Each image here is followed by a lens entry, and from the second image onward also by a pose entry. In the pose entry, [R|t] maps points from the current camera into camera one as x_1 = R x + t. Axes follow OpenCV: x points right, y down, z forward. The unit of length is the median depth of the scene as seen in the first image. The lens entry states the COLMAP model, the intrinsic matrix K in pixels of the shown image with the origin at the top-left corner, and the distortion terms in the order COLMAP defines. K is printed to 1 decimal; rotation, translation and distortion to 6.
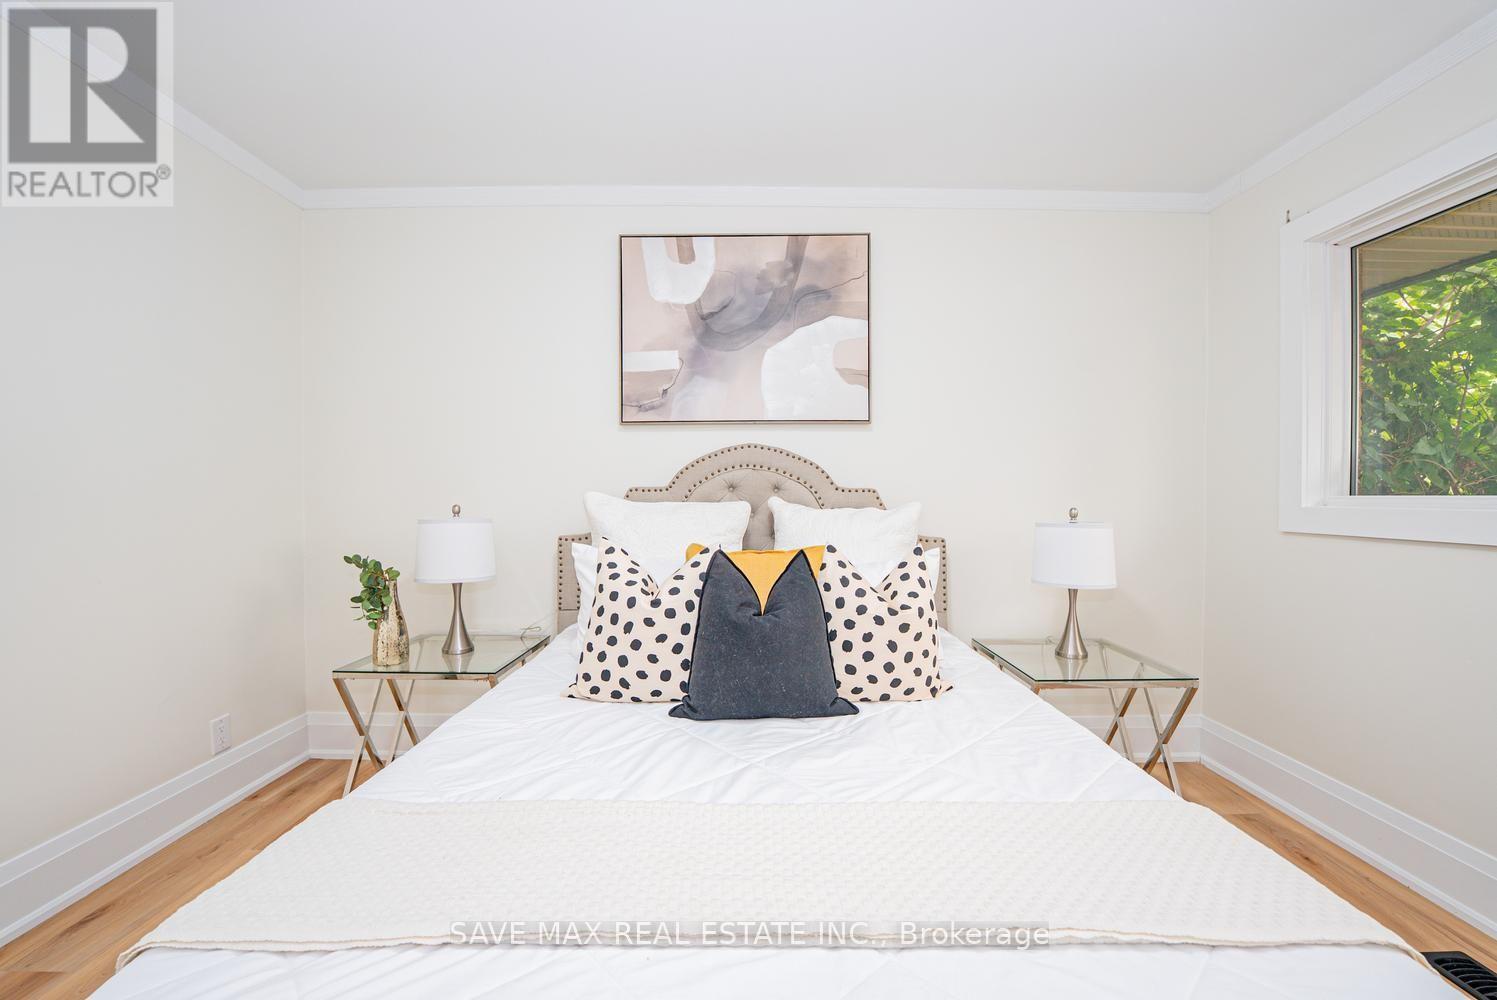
lens RADIAL K [[607.4, 0, 748.6], [0, 607.4, 503.9], [0, 0, 1]] dist [-0.019309, 0.000032]
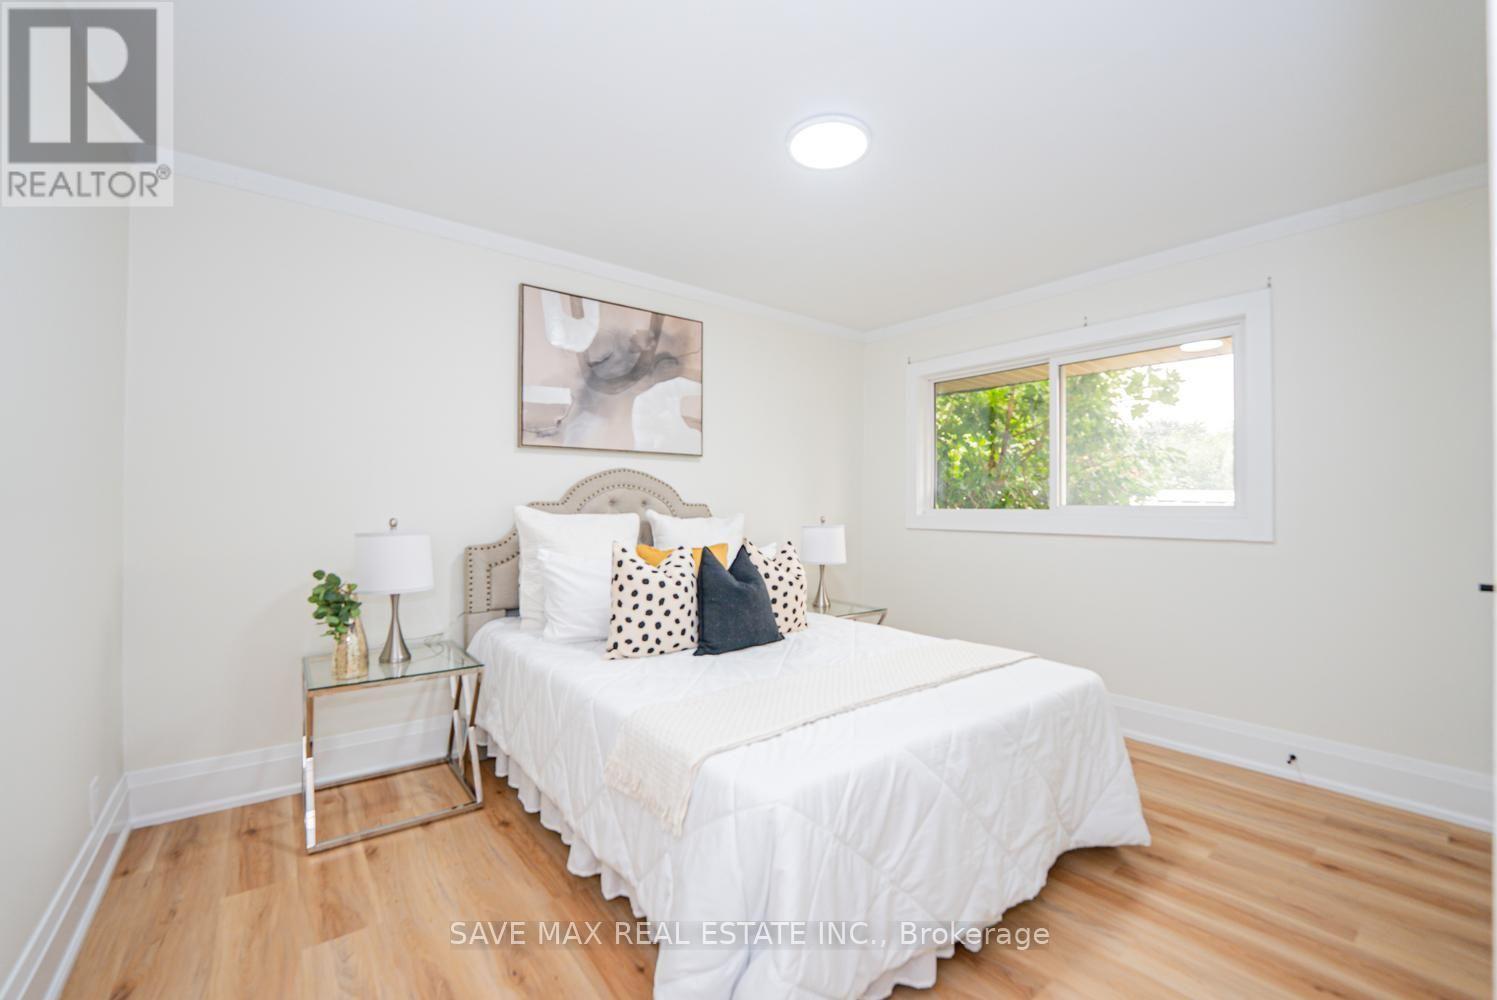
lens RADIAL K [[607.4, 0, 749.5], [0, 607.4, 503.3], [0, 0, 1]] dist [-0.019309, 0.000032]
pose [[0.787511, 0.004558, 0.616284, -0.581821], [0.005094, 0.999890, -0.013904, -0.006091], [-0.616280, 0.014089, 0.787401, -0.170917]]
